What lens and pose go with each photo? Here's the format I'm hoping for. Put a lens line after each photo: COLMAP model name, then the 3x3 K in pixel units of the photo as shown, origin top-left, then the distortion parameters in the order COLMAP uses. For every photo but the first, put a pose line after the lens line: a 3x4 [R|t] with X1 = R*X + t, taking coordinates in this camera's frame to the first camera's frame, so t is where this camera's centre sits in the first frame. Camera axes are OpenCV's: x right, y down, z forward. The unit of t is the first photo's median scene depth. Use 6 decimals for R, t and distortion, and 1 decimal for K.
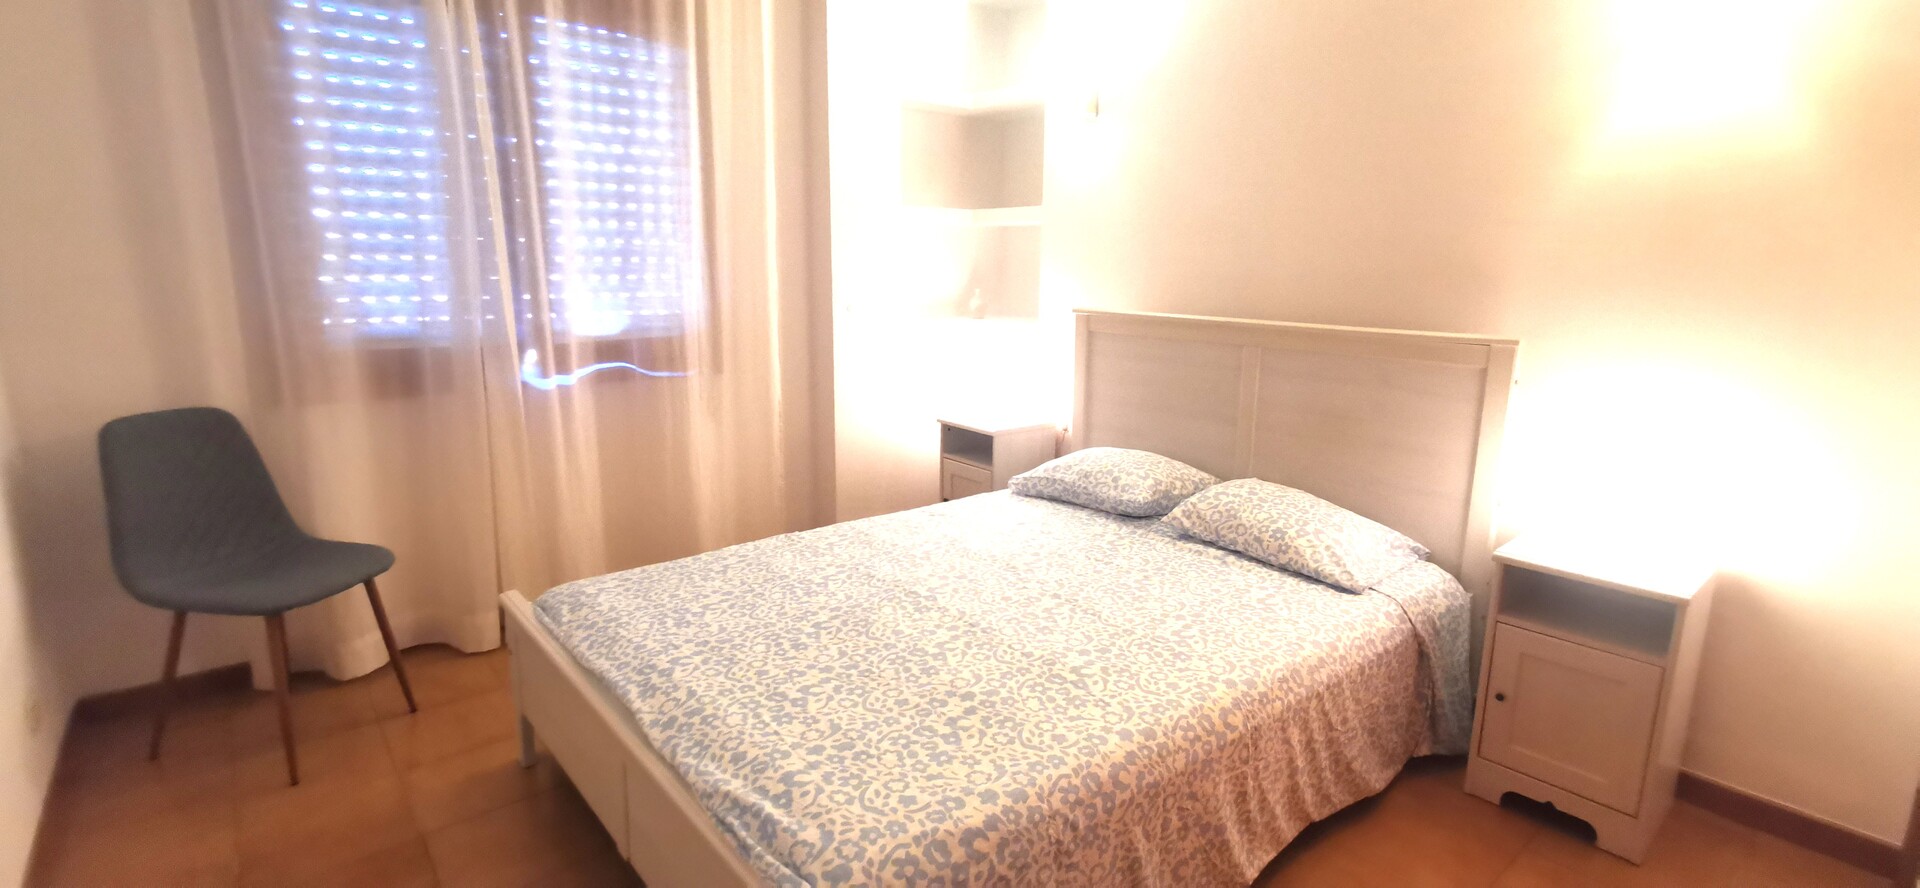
lens RADIAL K [[878.5, 0, 960.0], [0, 878.5, 444.0], [0, 0, 1]] dist [0.002675, 0.000250]
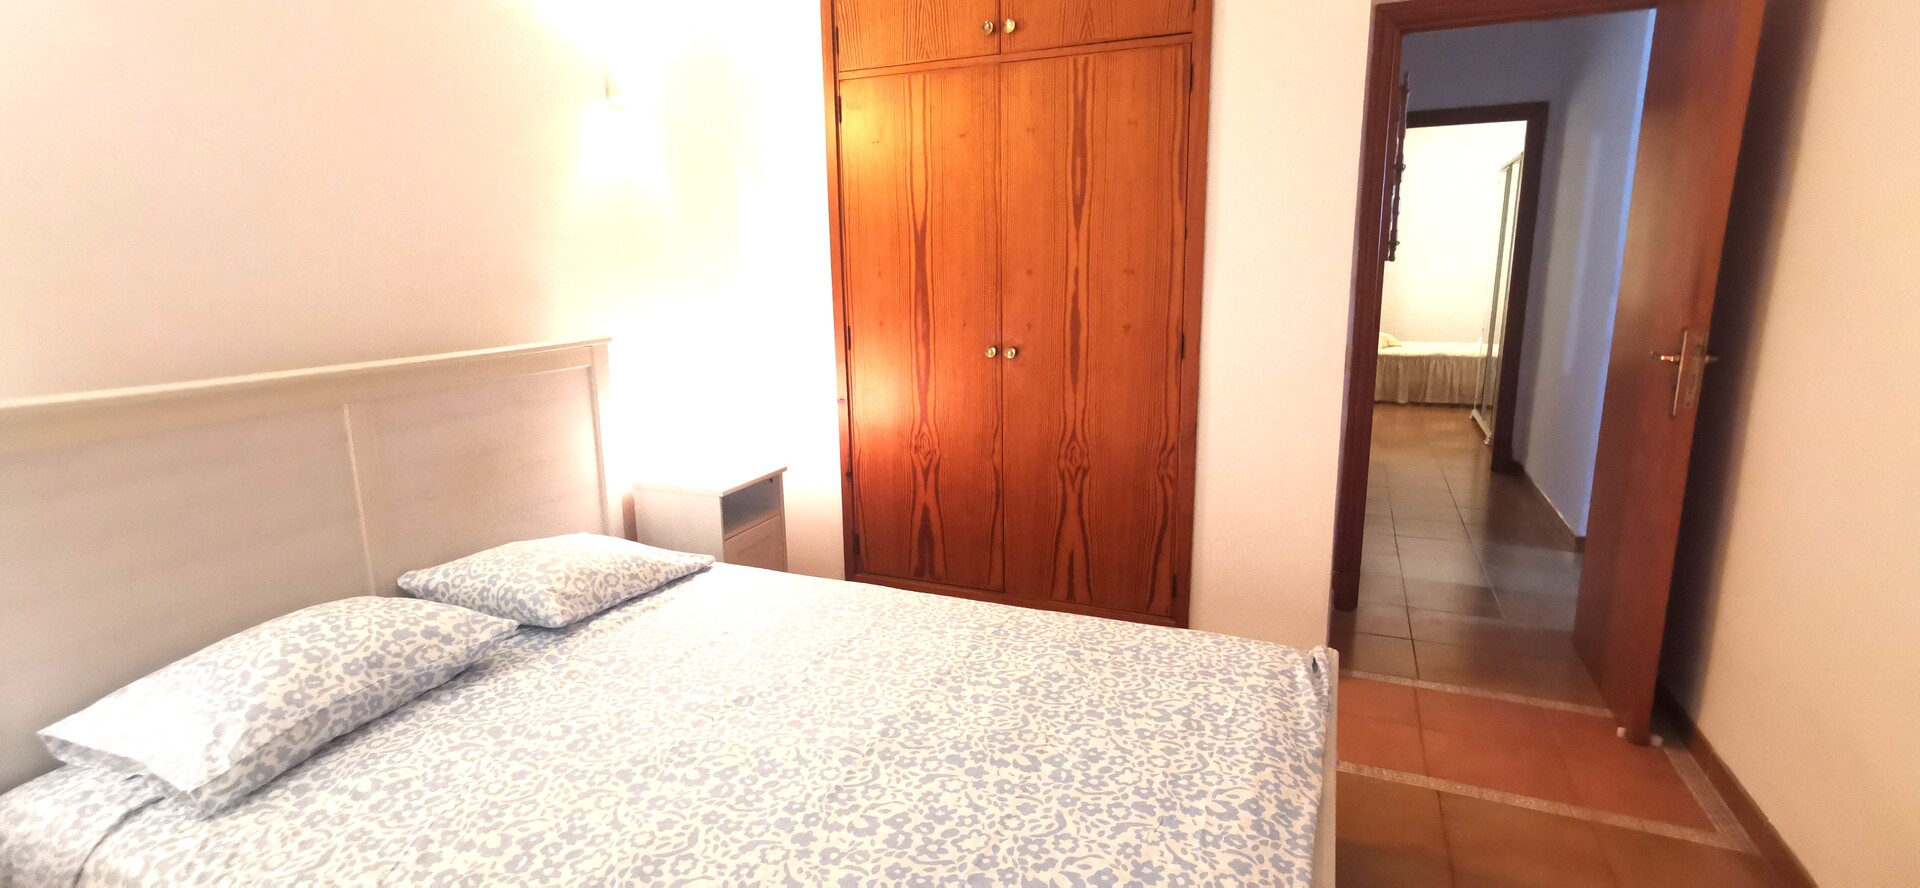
lens RADIAL K [[878.5, 0, 960.0], [0, 878.5, 444.0], [0, 0, 1]] dist [0.002675, 0.000250]
pose [[-0.447105, -0.189854, 0.874101, -0.815857], [0.194428, 0.933223, 0.302146, -0.319968], [-0.873095, 0.305041, -0.380336, 1.385024]]
